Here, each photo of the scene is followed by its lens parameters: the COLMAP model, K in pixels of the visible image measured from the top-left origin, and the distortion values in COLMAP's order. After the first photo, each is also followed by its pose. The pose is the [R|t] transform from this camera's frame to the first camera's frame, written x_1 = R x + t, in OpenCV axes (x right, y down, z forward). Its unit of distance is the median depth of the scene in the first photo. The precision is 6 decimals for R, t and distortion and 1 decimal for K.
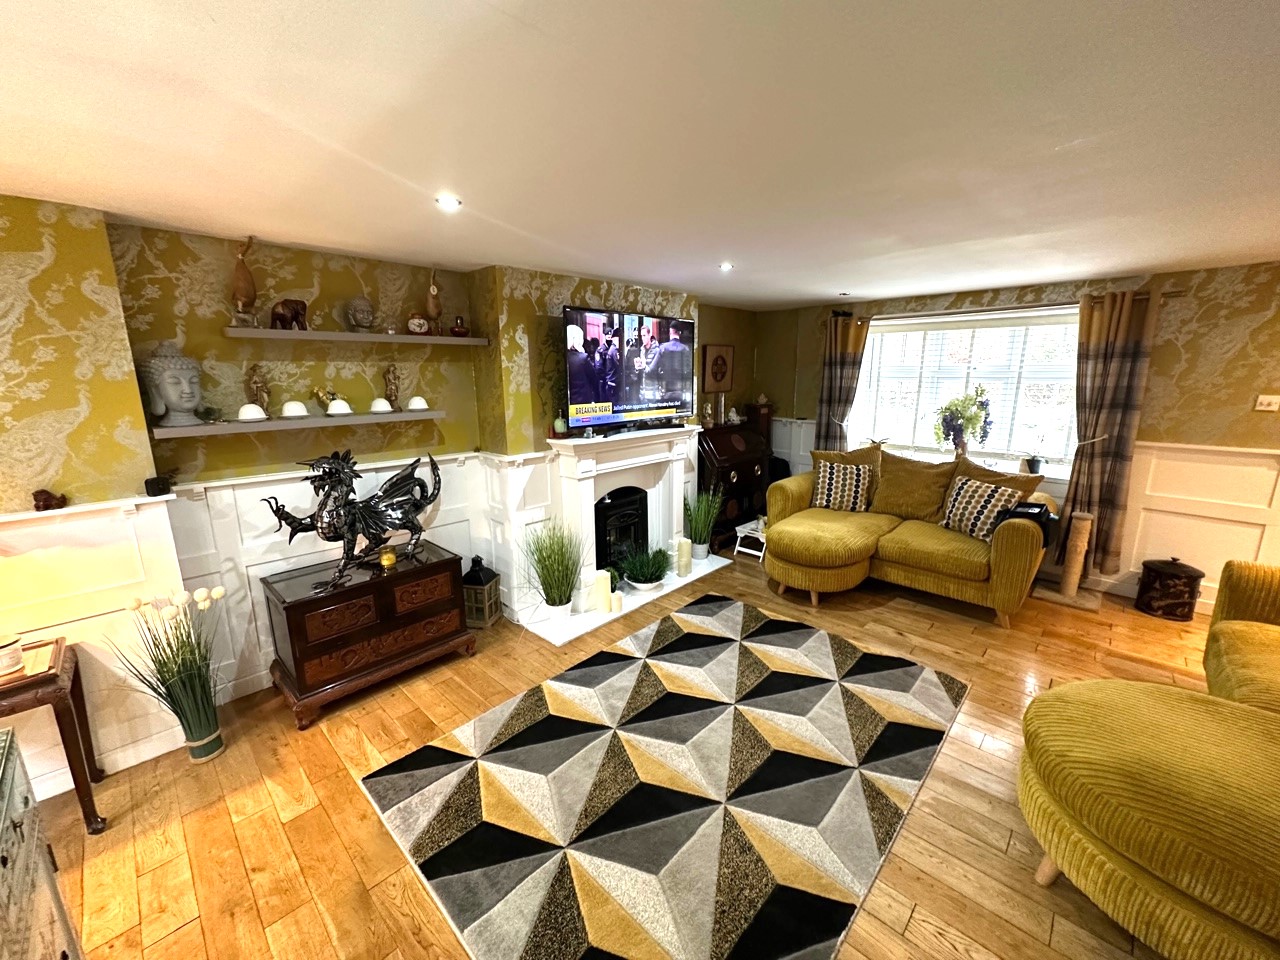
lens RADIAL K [[510.5, 0, 637.9], [0, 510.5, 479.7], [0, 0, 1]] dist [-0.002320, -0.000273]
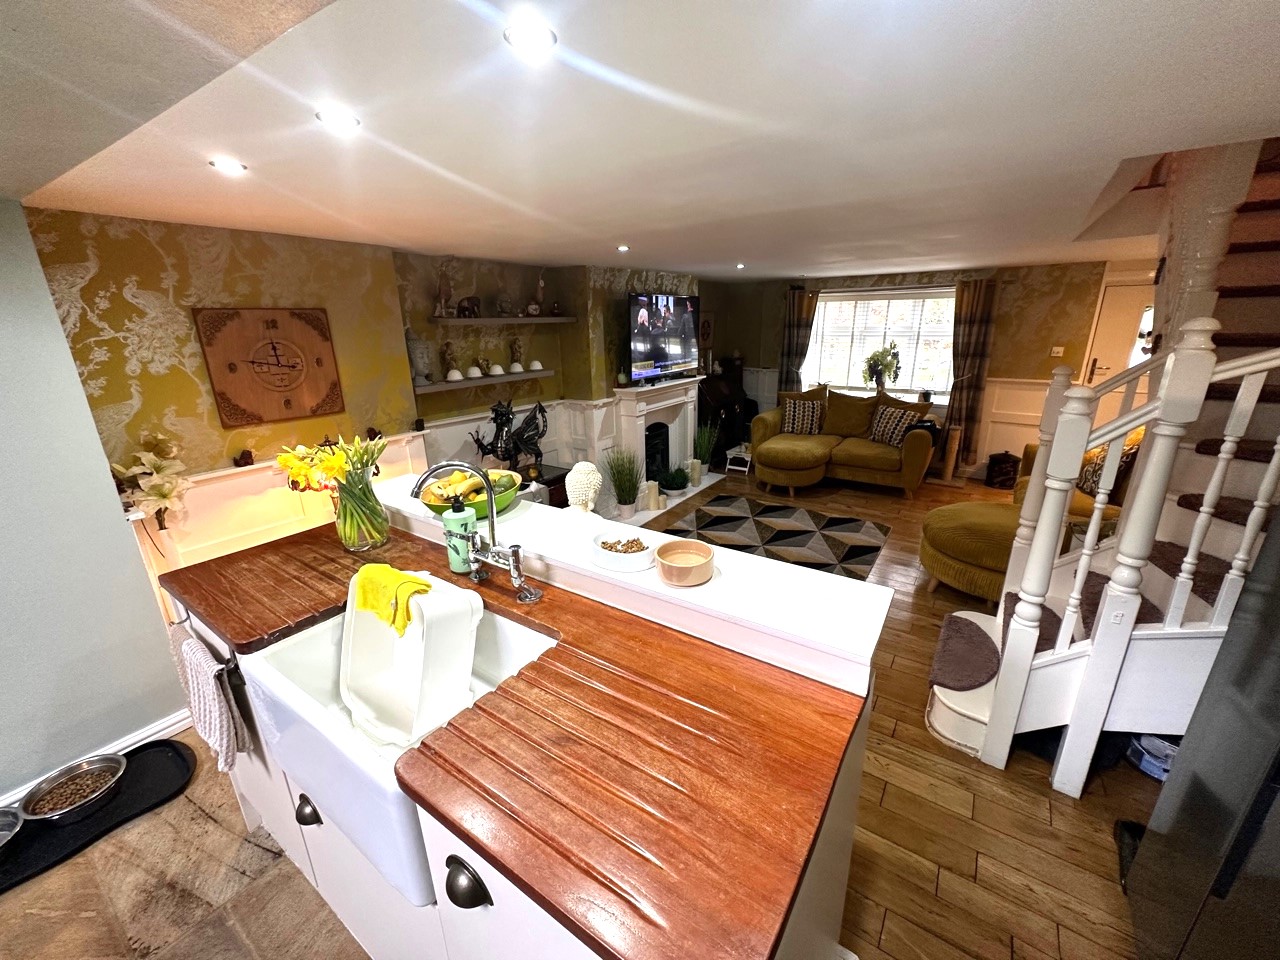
lens RADIAL K [[510.5, 0, 637.9], [0, 510.5, 479.7], [0, 0, 1]] dist [-0.002320, -0.000273]
pose [[0.987688, -0.058398, 0.145128, -0.315126], [0.044587, 0.994318, 0.096661, 0.035430], [-0.149948, -0.089000, 0.984680, -0.396163]]
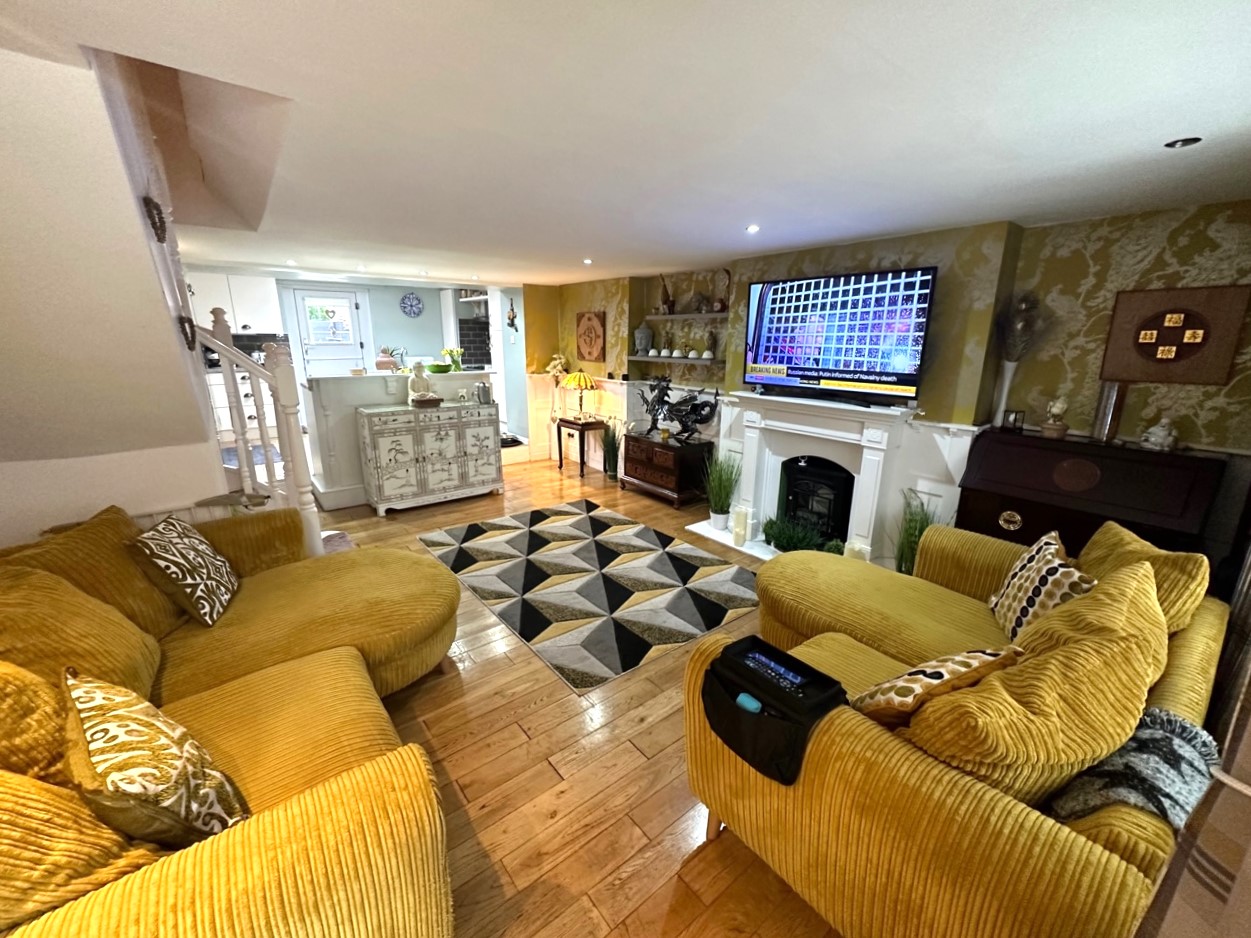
lens RADIAL K [[505.1, 0, 621.5], [0, 505.1, 464.1], [0, 0, 1]] dist [-0.002173, 0.000316]
pose [[-0.139534, 0.251220, -0.957820, 1.048230], [-0.209506, 0.937895, 0.276514, -0.176865], [0.967800, 0.239252, -0.078237, 0.790236]]
